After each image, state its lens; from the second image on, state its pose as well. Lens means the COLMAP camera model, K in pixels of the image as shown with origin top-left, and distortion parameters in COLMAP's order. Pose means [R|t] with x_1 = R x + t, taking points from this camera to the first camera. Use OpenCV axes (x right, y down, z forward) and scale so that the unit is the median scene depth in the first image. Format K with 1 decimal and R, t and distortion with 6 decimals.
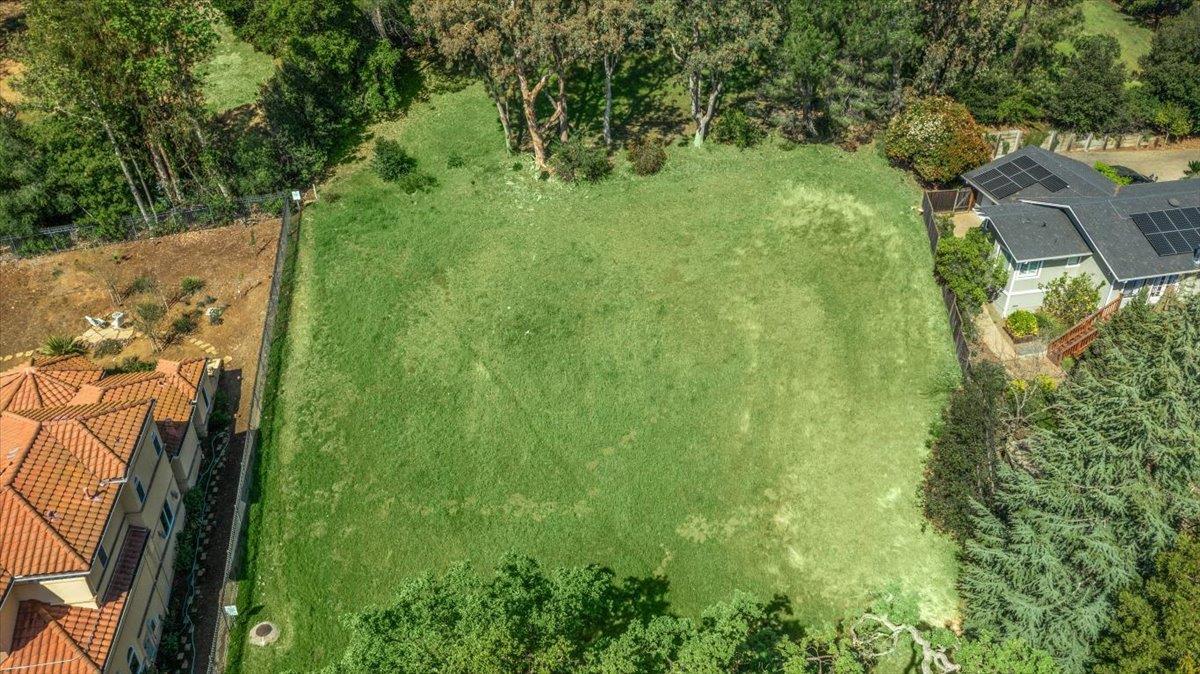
lens RADIAL K [[969.4, 0, 600.0], [0, 969.4, 337.0], [0, 0, 1]] dist [-0.028289, 0.052837]
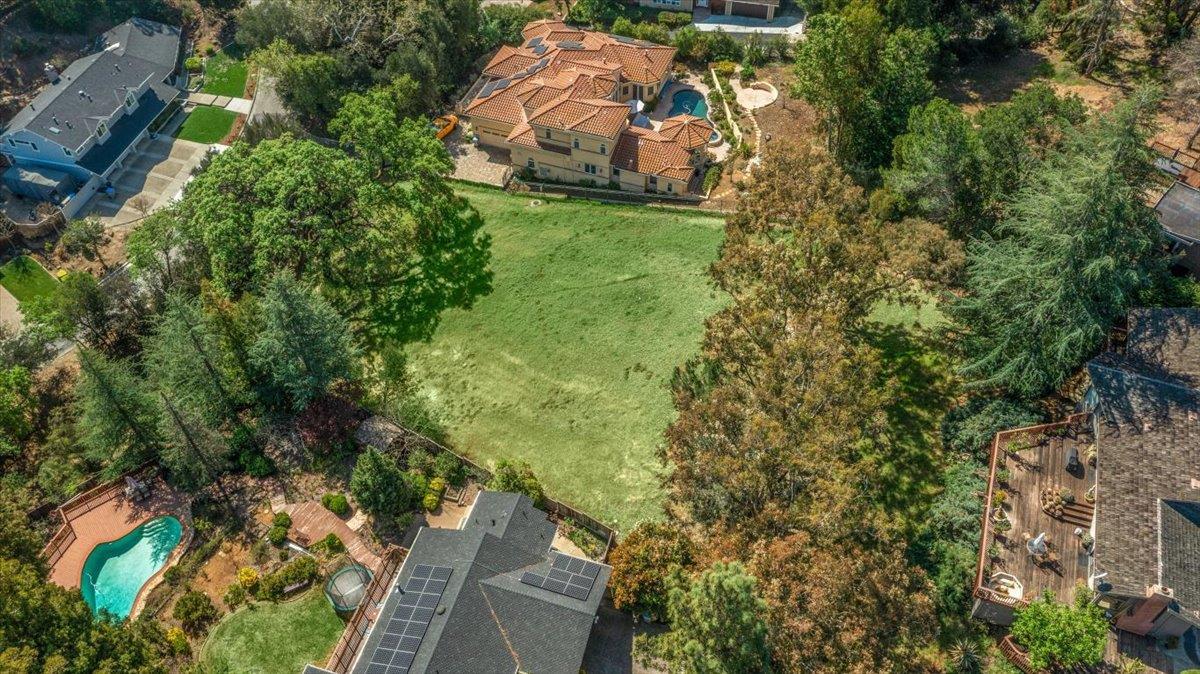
lens RADIAL K [[969.4, 0, 600.0], [0, 969.4, 337.0], [0, 0, 1]] dist [-0.028289, 0.052837]
pose [[-0.487566, 0.668541, -0.561544, 0.972272], [-0.460110, 0.349864, 0.816023, -1.361250], [0.742009, 0.656237, 0.137020, 0.784102]]
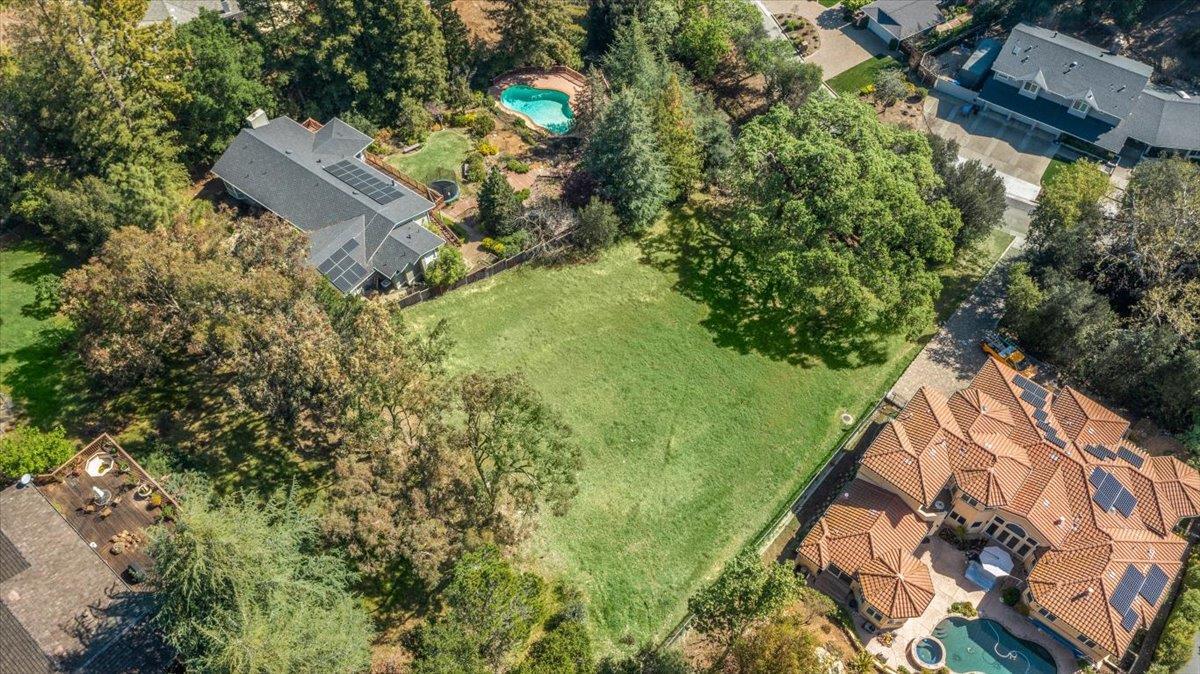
lens RADIAL K [[969.4, 0, 600.0], [0, 969.4, 337.0], [0, 0, 1]] dist [-0.028289, 0.052837]
pose [[-0.656012, -0.609111, 0.445681, -0.661850], [0.423896, 0.191226, 0.885294, -1.506120], [-0.624468, 0.769686, 0.132753, 0.710906]]
